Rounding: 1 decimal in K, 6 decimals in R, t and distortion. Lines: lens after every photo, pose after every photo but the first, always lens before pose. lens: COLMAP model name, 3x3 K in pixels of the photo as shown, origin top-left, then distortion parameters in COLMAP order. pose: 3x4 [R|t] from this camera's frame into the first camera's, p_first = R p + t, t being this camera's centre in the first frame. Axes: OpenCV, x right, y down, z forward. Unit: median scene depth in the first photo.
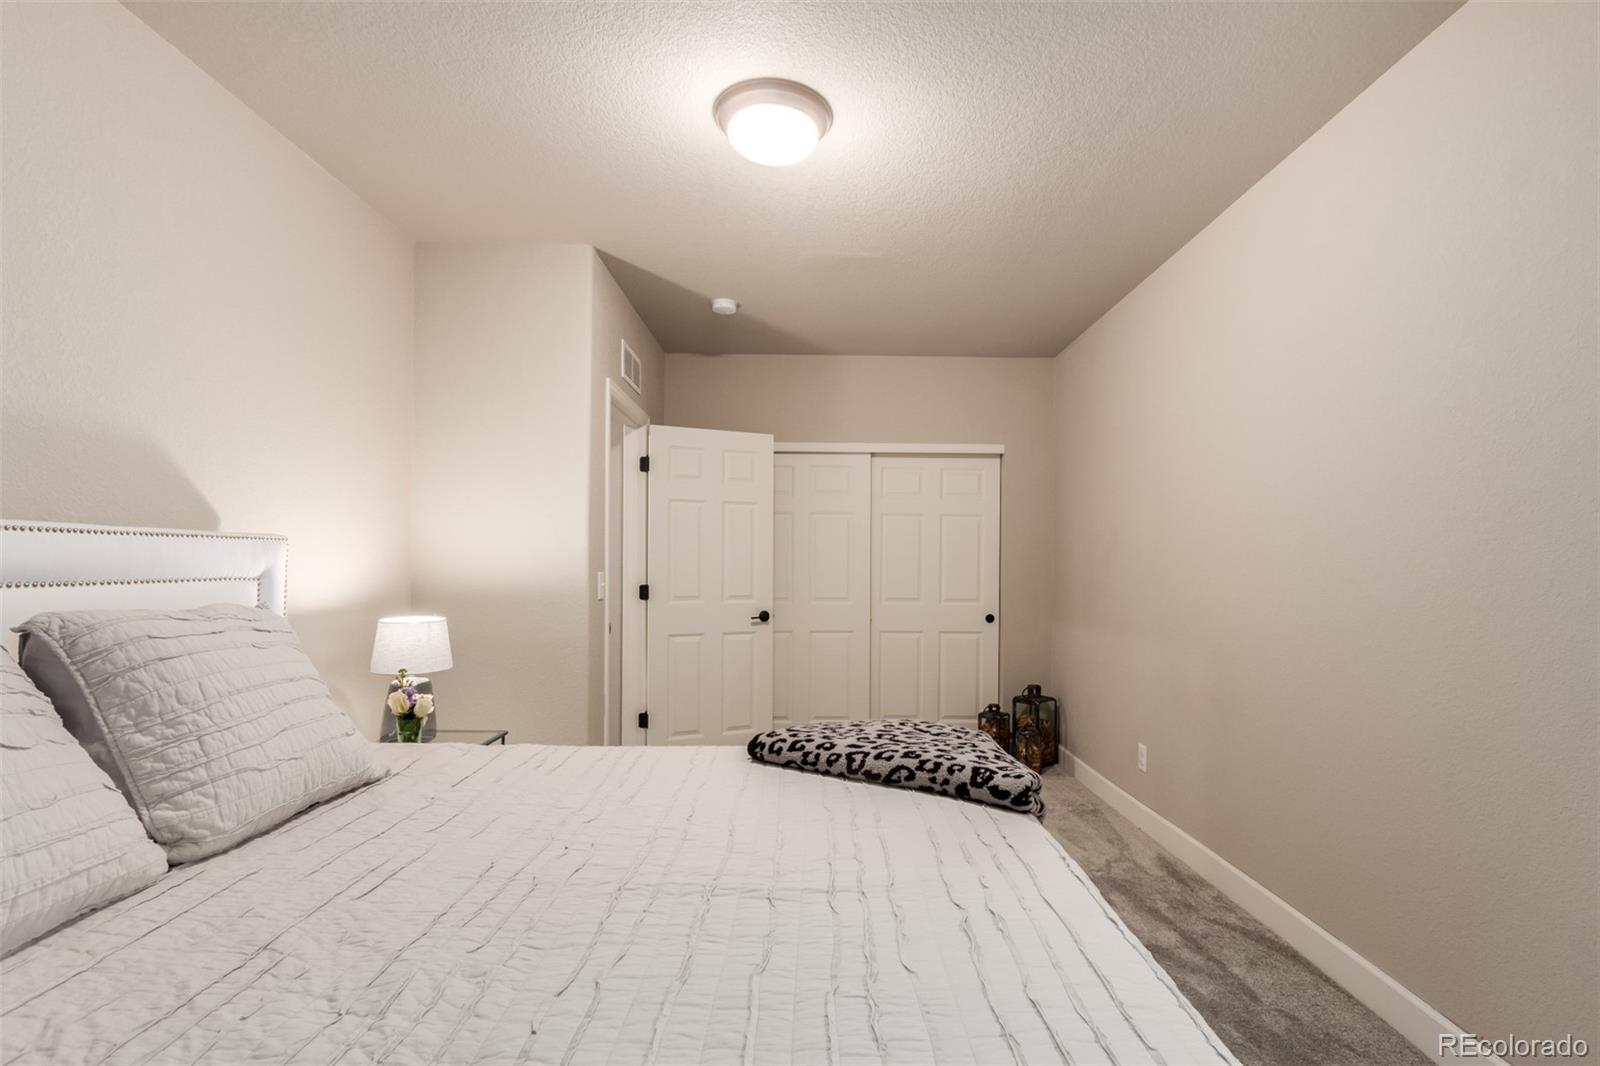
lens RADIAL K [[734.2, 0, 804.5], [0, 734.2, 559.2], [0, 0, 1]] dist [0.003840, -0.000429]
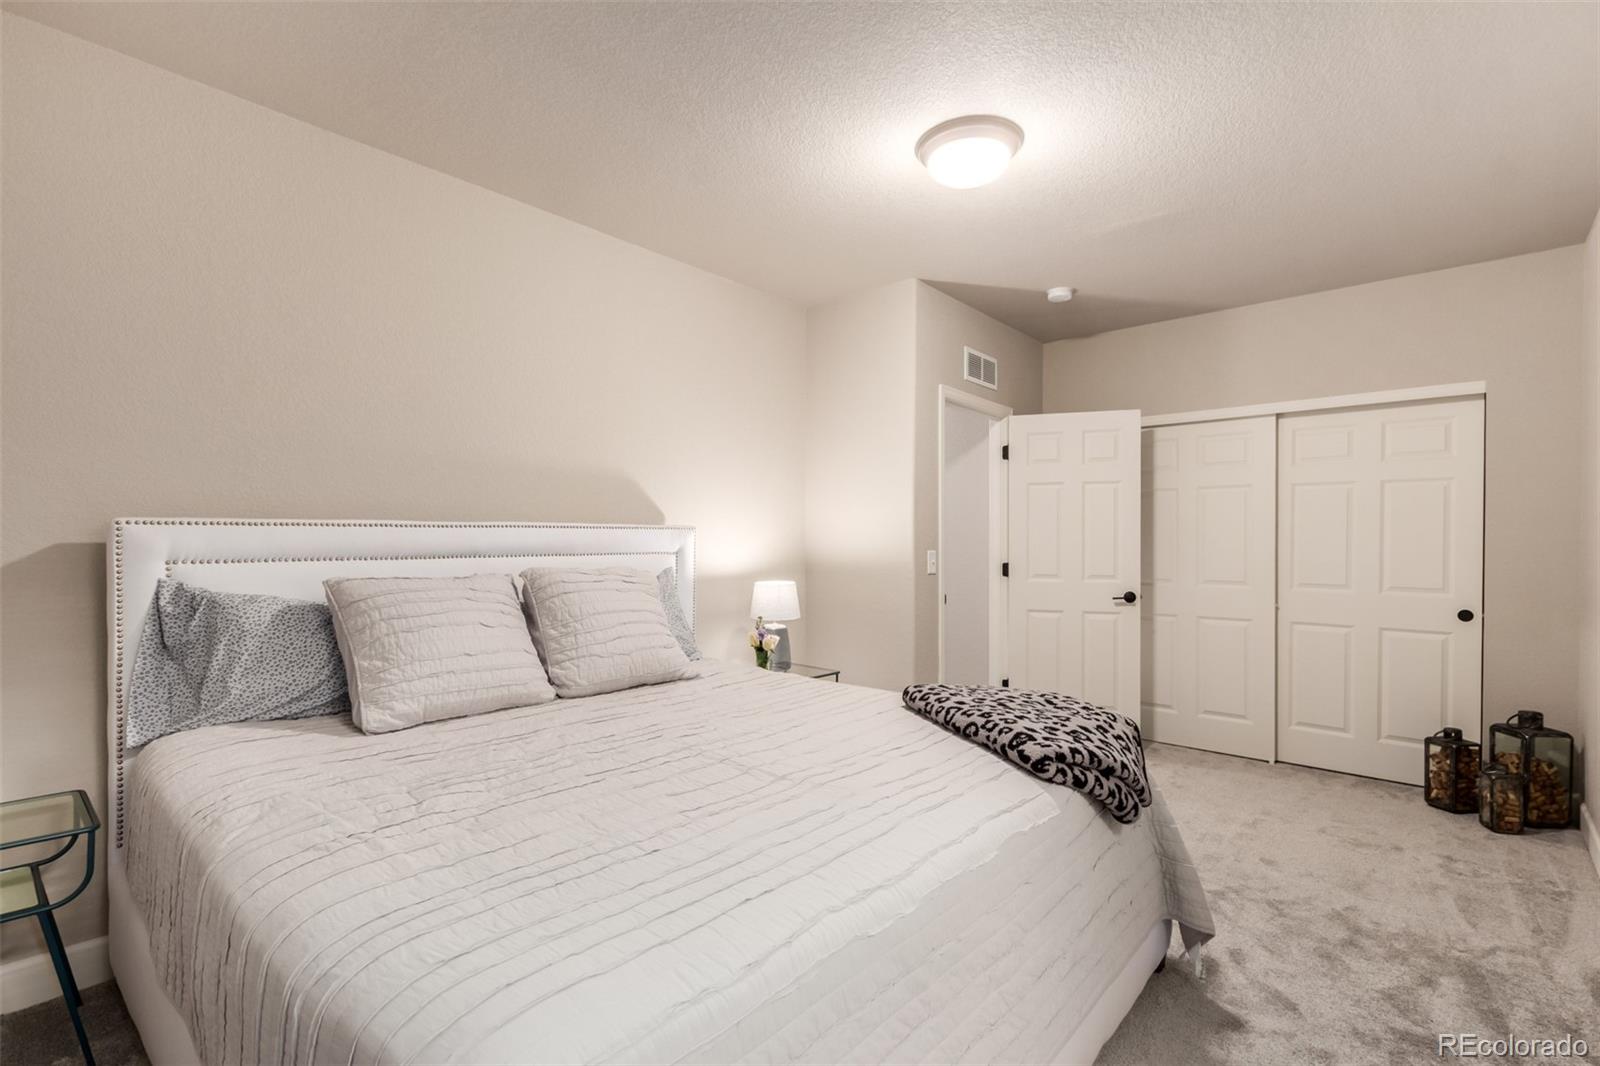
lens RADIAL K [[712.5, 0, 803.3], [0, 712.5, 547.8], [0, 0, 1]] dist [0.007700, -0.000132]
pose [[0.743502, 0.001292, -0.668732, 0.631663], [0.006149, 0.999943, 0.008769, 0.002690], [0.668705, -0.010632, 0.743452, 0.016860]]
